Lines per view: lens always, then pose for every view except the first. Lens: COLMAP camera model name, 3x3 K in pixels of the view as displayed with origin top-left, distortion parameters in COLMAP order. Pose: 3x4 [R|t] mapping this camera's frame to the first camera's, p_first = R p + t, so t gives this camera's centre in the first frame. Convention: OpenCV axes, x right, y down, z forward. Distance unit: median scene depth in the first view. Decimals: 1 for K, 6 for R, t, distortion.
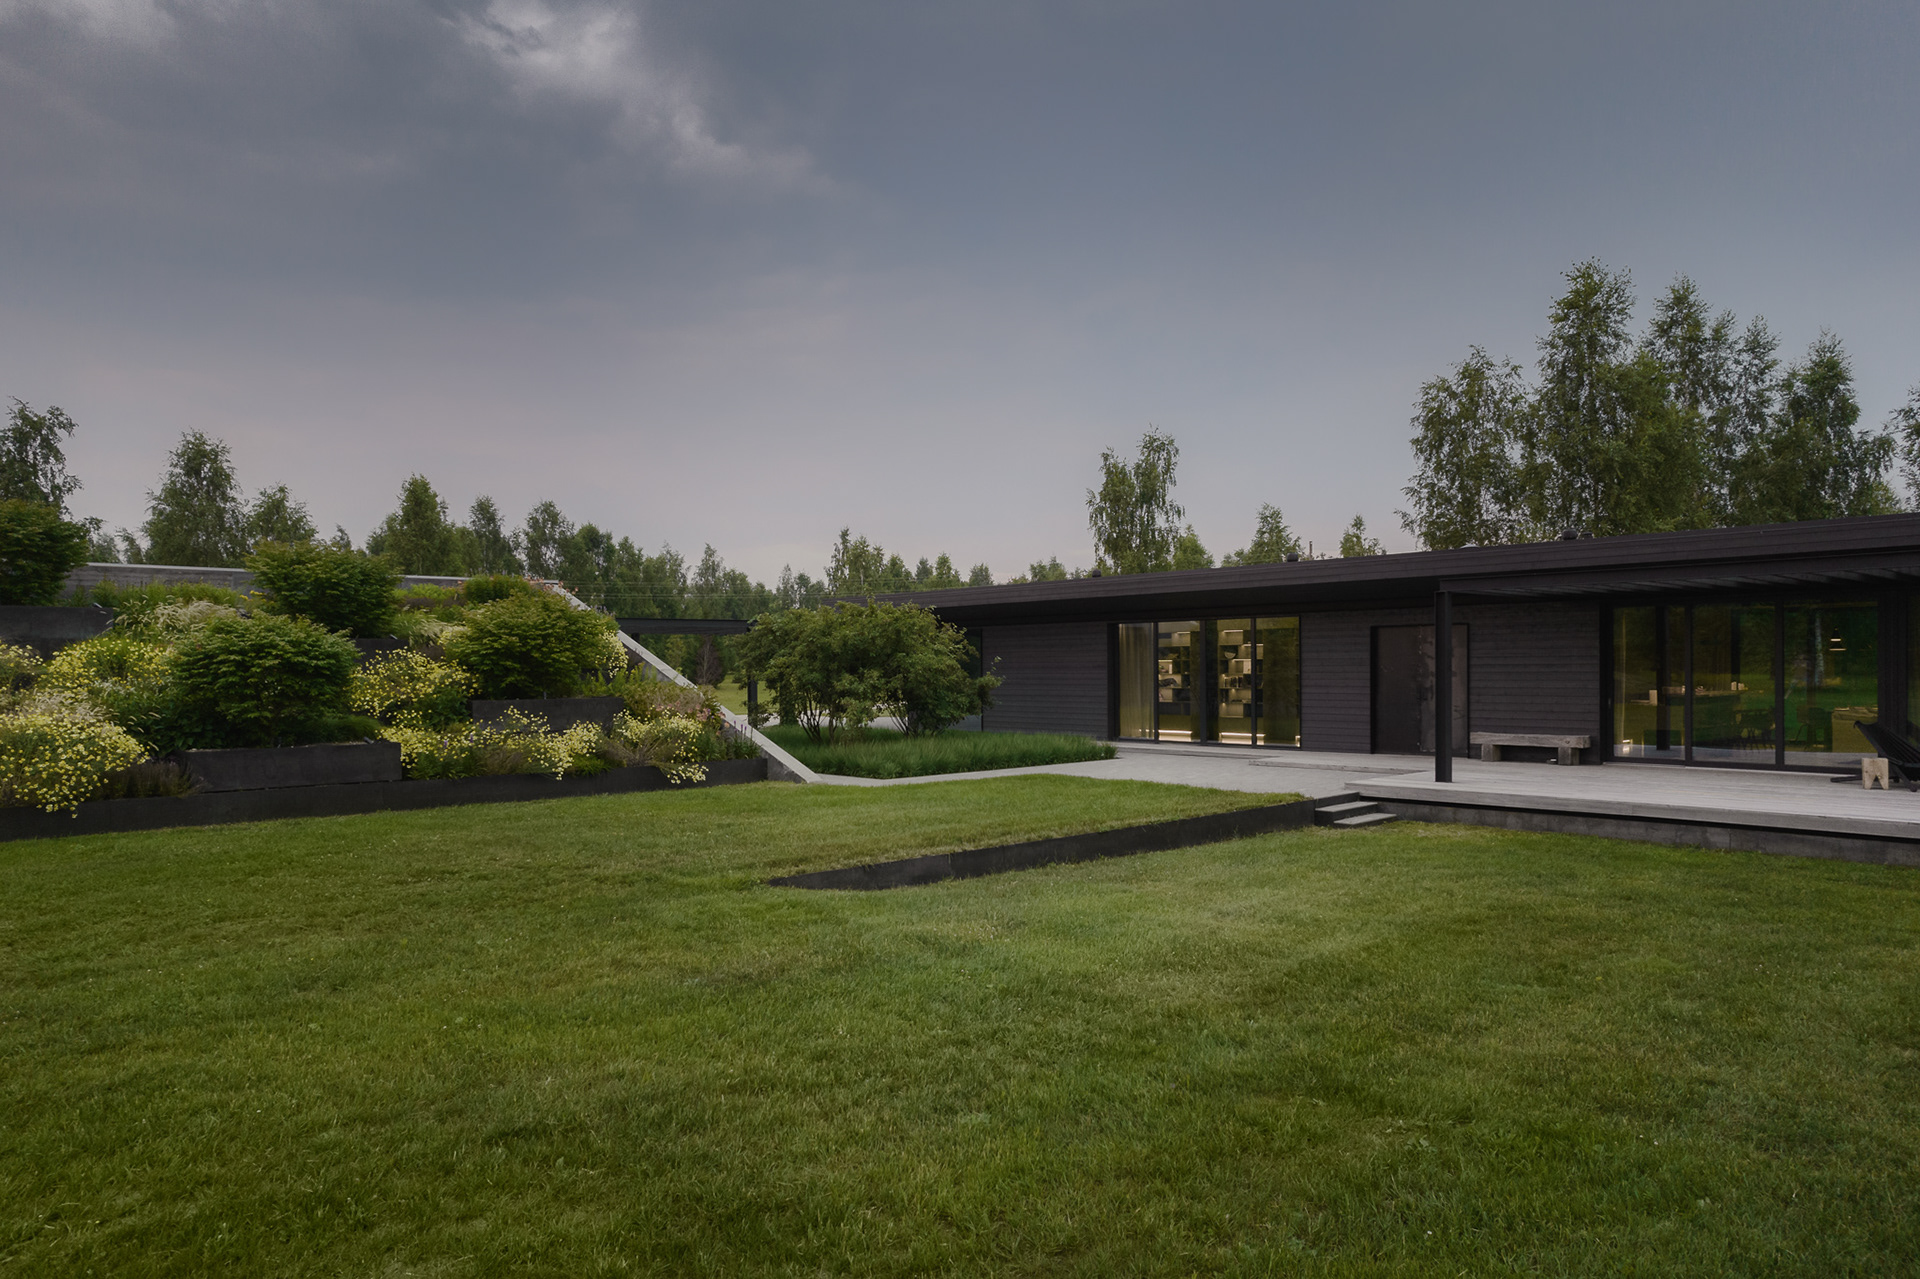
lens RADIAL K [[1299.0, 0, 935.1], [0, 1299.0, 671.3], [0, 0, 1]] dist [-0.051956, 0.113448]
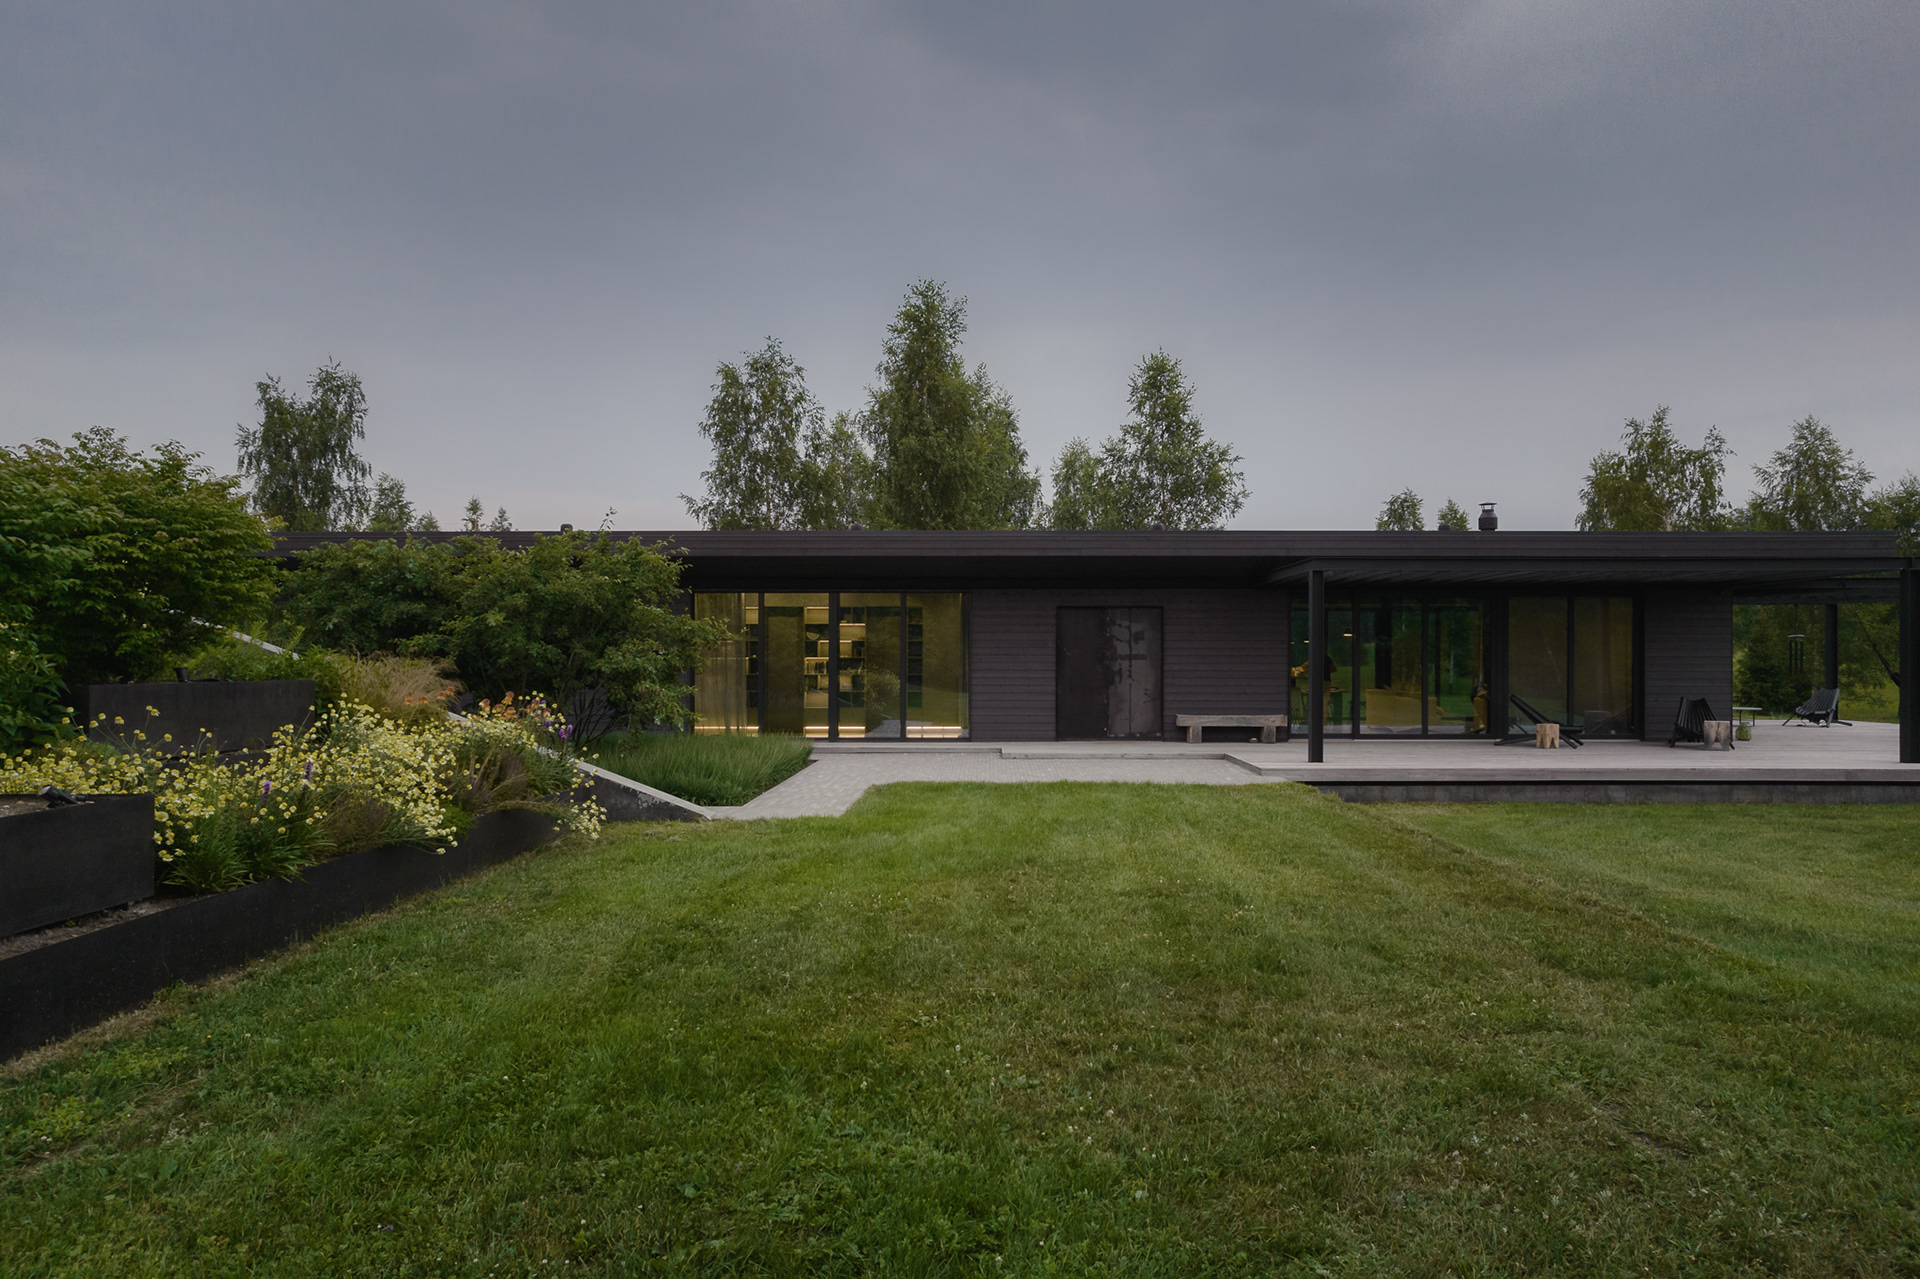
lens RADIAL K [[1262.3, 0, 1066.2], [0, 1262.3, 645.3], [0, 0, 1]] dist [0.011115, 0.002479]
pose [[0.657638, 0.017433, 0.753133, -0.375587], [-0.002261, 0.999773, -0.021168, 0.013946], [-0.753331, 0.012218, 0.657528, 0.413087]]
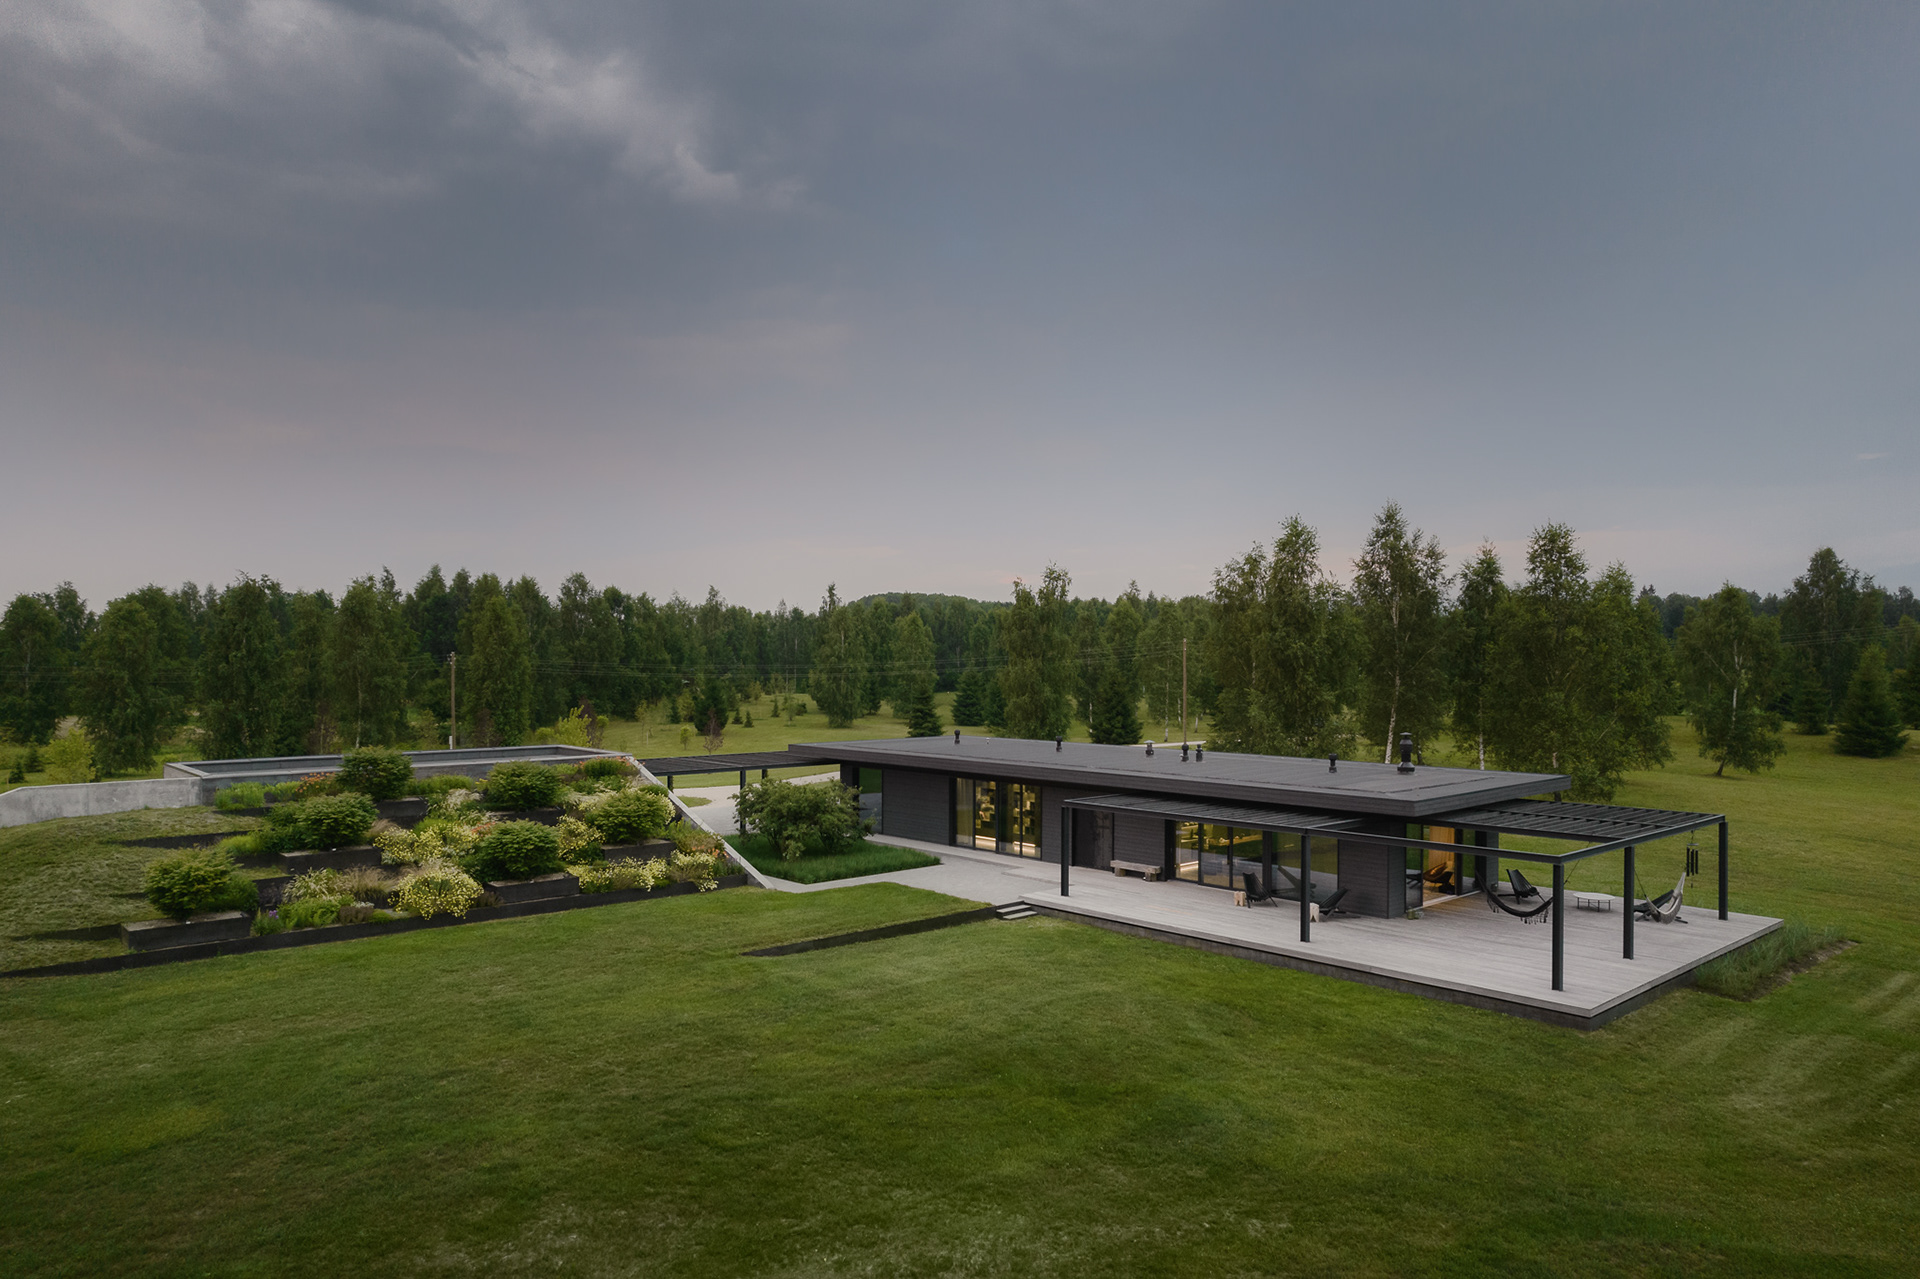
lens RADIAL K [[1268.6, 0, 928.8], [0, 1268.6, 668.0], [0, 0, 1]] dist [0.005483, -0.000514]
pose [[0.999932, 0.011542, -0.001685, 0.138891], [-0.011547, 0.999930, -0.002754, -0.229909], [0.001653, 0.002773, 0.999995, -0.888145]]
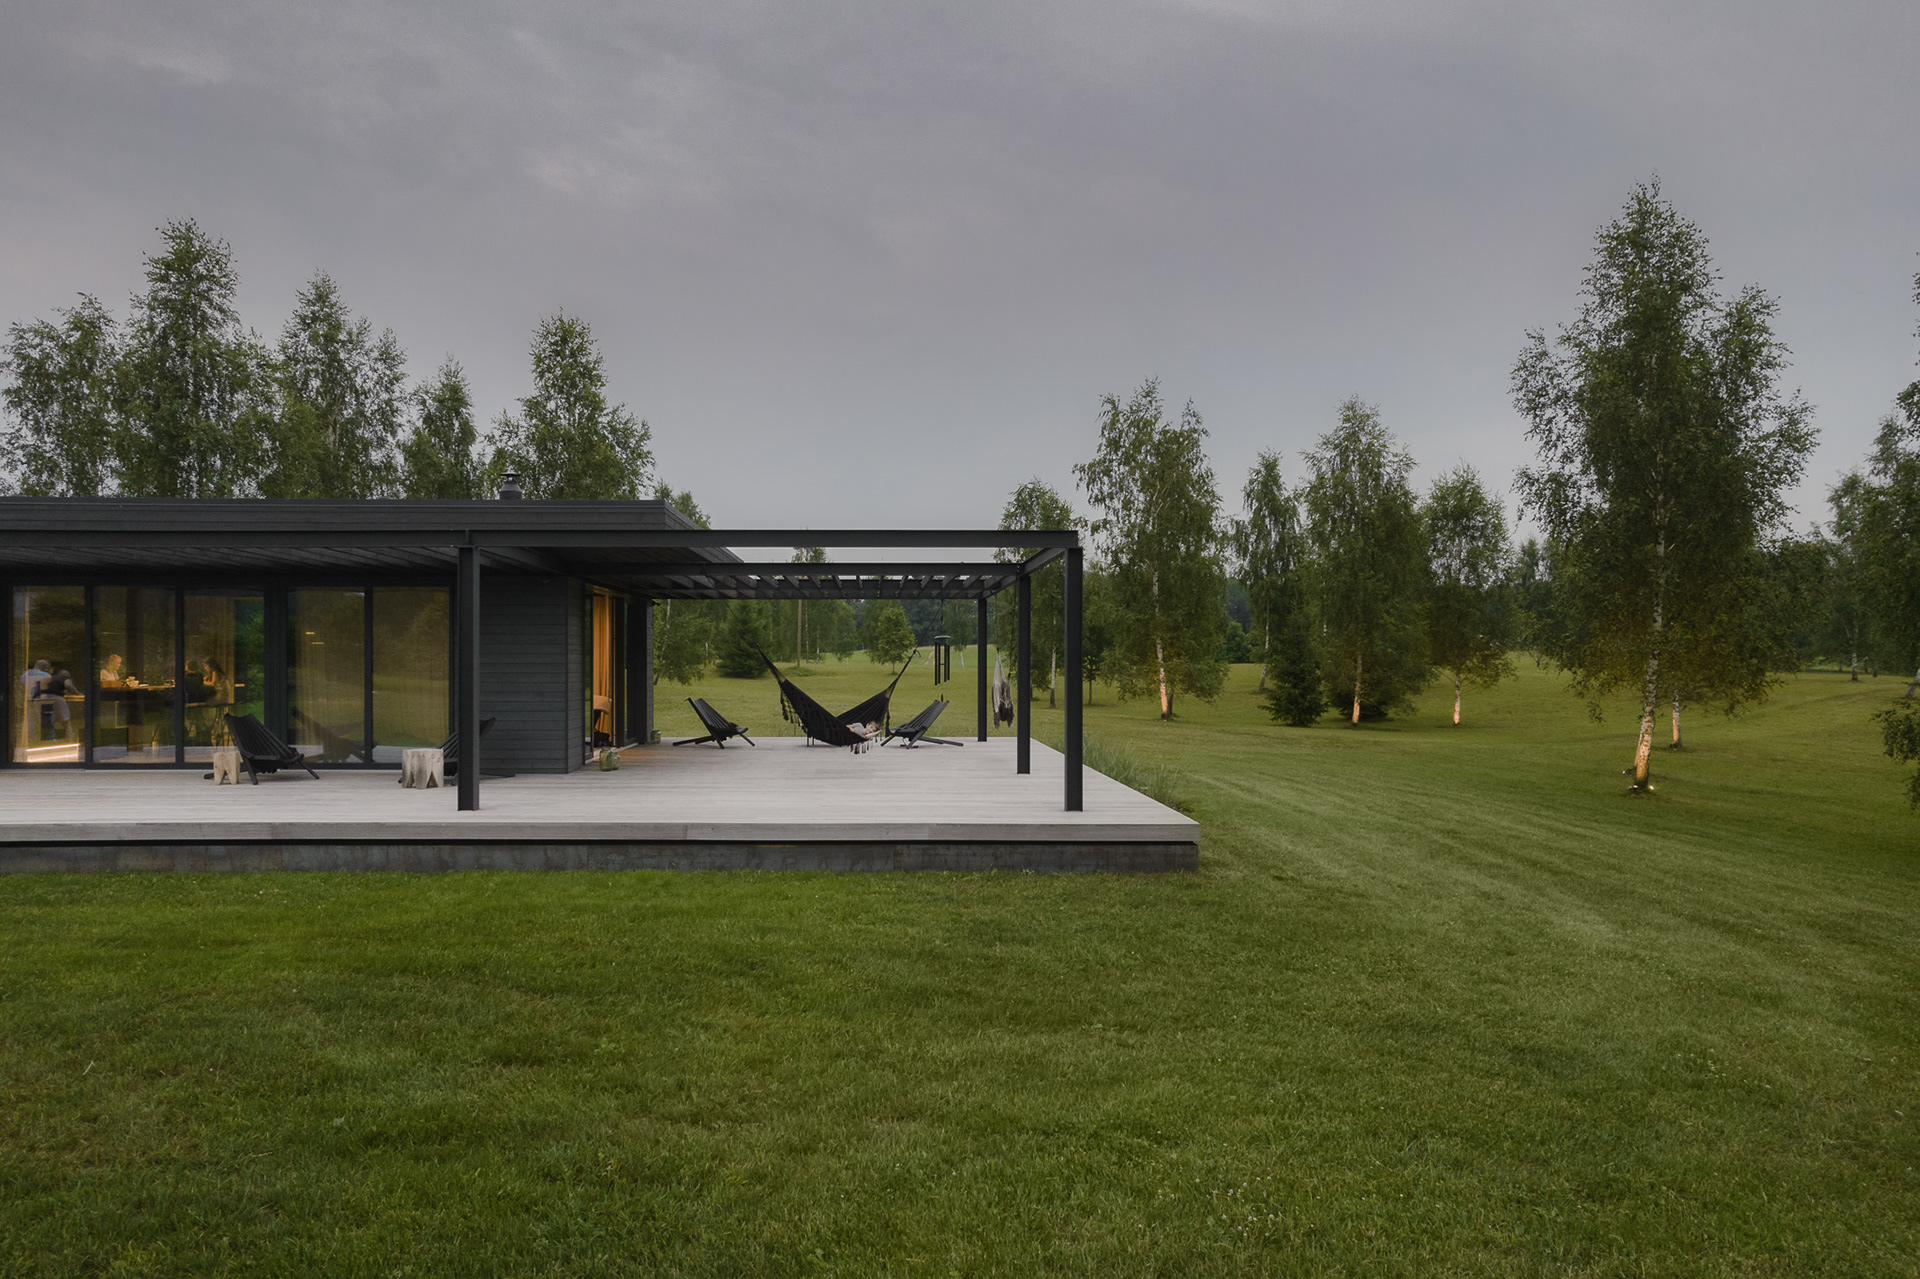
lens RADIAL K [[1299.0, 0, 935.1], [0, 1299.0, 671.3], [0, 0, 1]] dist [-0.051956, 0.113448]
pose [[0.641225, 0.002677, 0.767348, 0.245757], [-0.001480, 0.999996, -0.002251, 0.006918], [-0.767352, 0.000308, 0.641227, -0.001507]]
